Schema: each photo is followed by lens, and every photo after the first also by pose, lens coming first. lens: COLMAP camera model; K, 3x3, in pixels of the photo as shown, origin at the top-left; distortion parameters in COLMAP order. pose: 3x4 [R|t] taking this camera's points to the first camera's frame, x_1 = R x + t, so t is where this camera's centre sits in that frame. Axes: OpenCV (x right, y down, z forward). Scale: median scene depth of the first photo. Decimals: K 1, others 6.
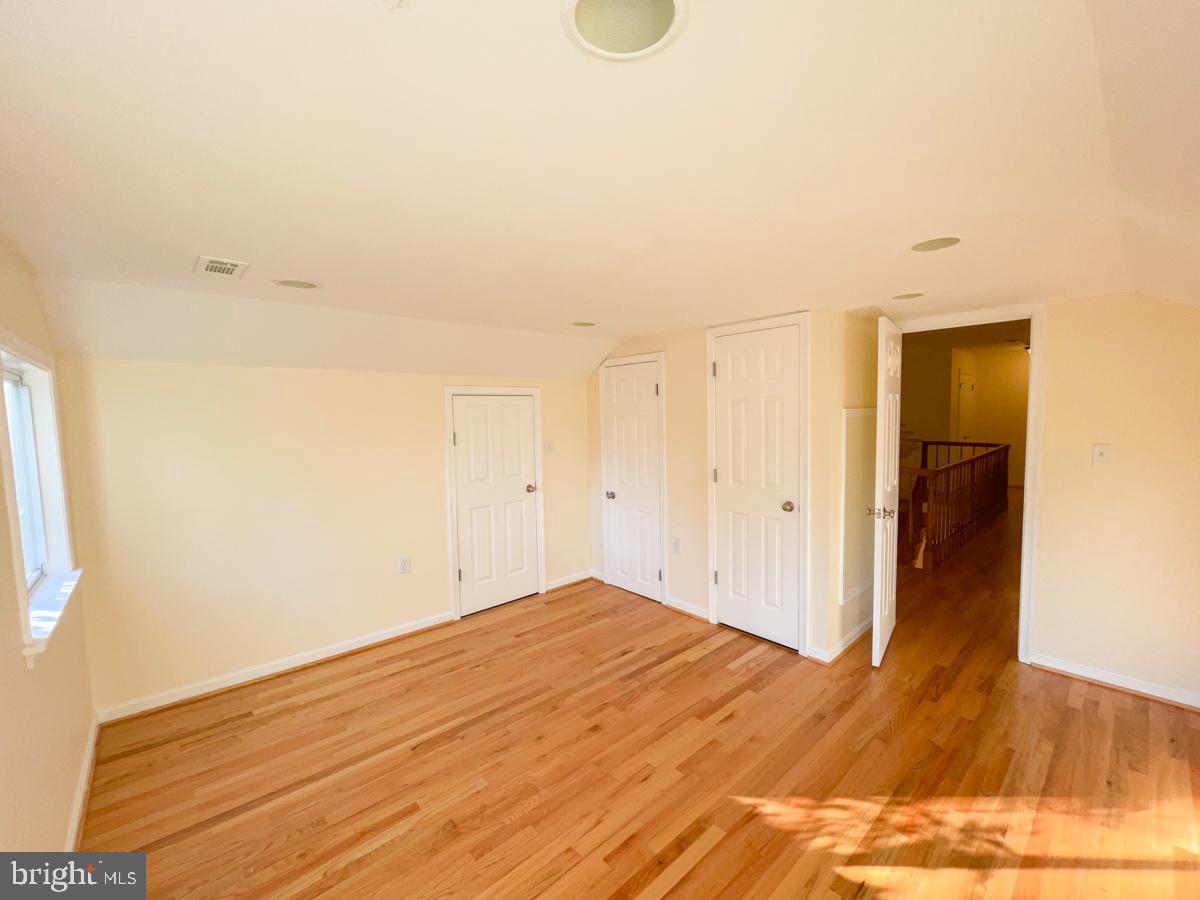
lens RADIAL K [[496.3, 0, 597.1], [0, 496.3, 448.0], [0, 0, 1]] dist [-0.001100, 0.000015]
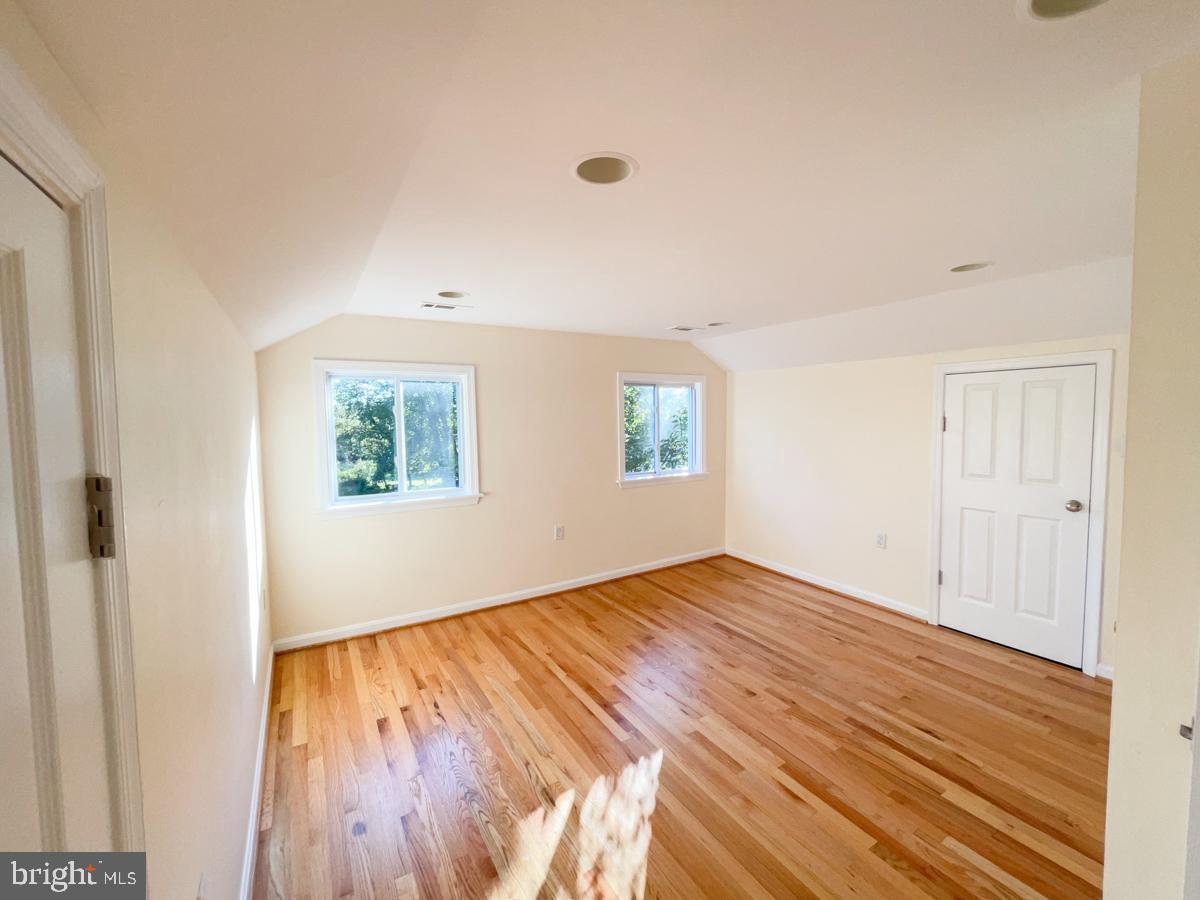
lens RADIAL K [[496.3, 0, 597.1], [0, 496.3, 448.0], [0, 0, 1]] dist [-0.001100, 0.000015]
pose [[-0.190200, 0.088276, -0.977769, 0.895697], [-0.050438, 0.993755, 0.099530, -0.040496], [0.980449, 0.068248, -0.184560, 0.712040]]
